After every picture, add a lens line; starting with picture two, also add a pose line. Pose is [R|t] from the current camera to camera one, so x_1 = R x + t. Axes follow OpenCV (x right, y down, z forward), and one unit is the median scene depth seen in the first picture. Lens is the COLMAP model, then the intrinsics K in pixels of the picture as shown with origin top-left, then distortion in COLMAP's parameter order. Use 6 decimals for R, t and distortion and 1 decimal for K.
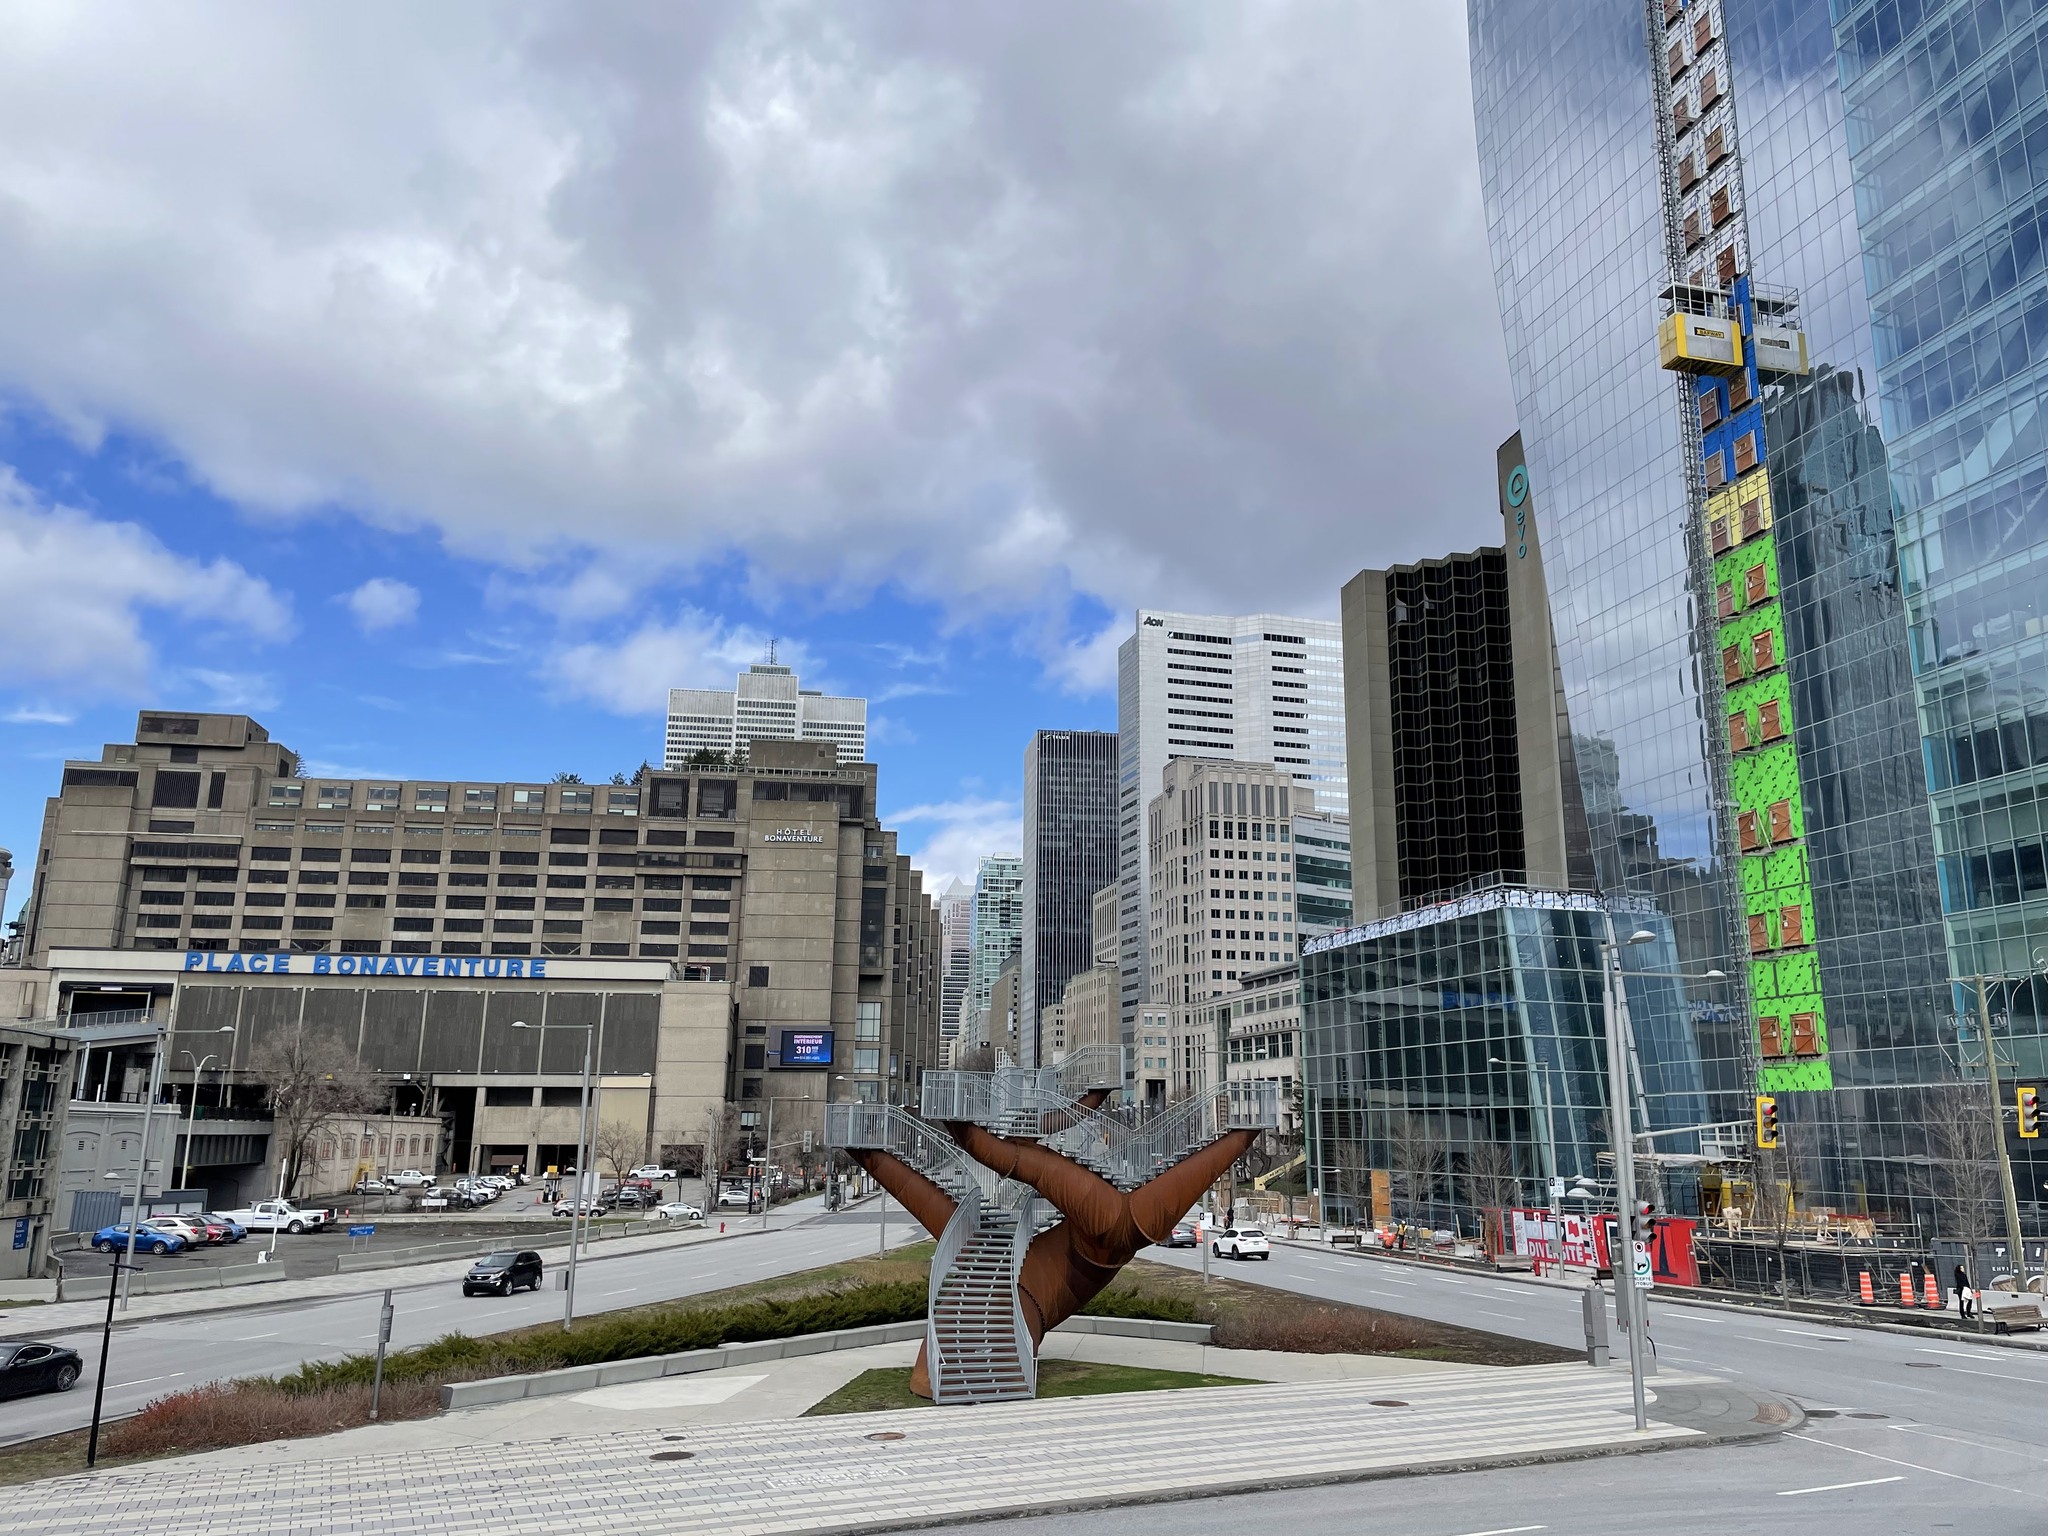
lens RADIAL K [[1540.4, 0, 1024.0], [0, 1540.4, 768.0], [0, 0, 1]] dist [0.090477, -0.135978]
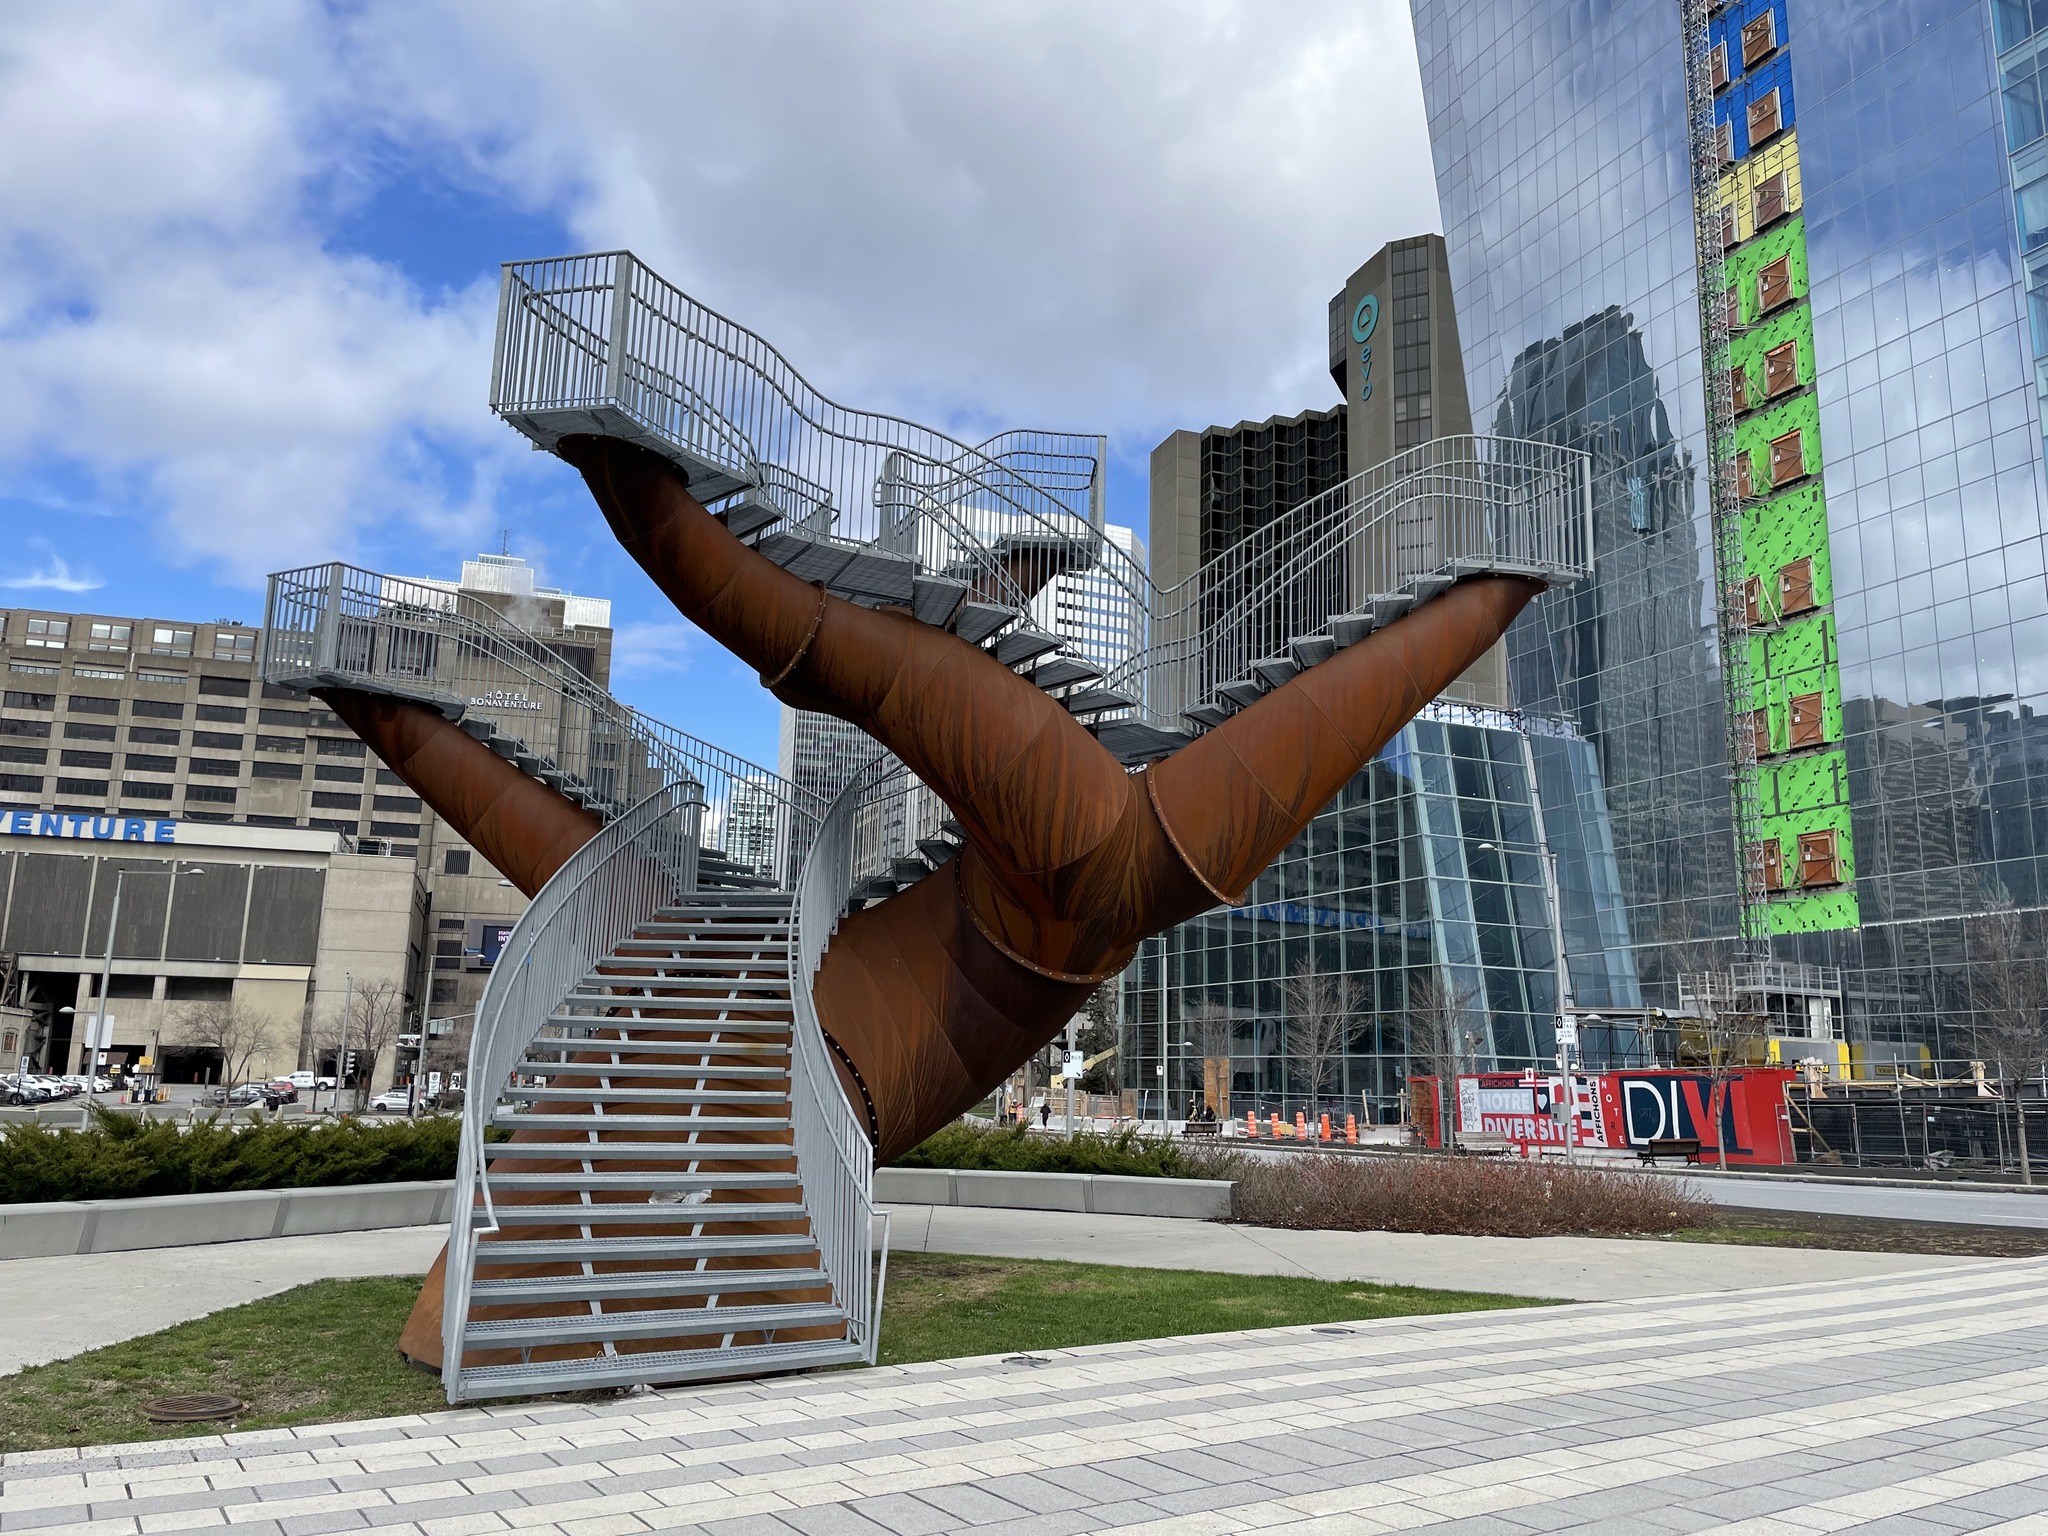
lens RADIAL K [[1534.2, 0, 1024.7], [0, 1534.2, 790.0], [0, 0, 1]] dist [0.090304, -0.128008]
pose [[0.986193, 0.042567, 0.160038, -0.002351], [-0.049715, 0.997925, 0.040926, 0.052289], [-0.157964, -0.048317, 0.986262, 0.131190]]
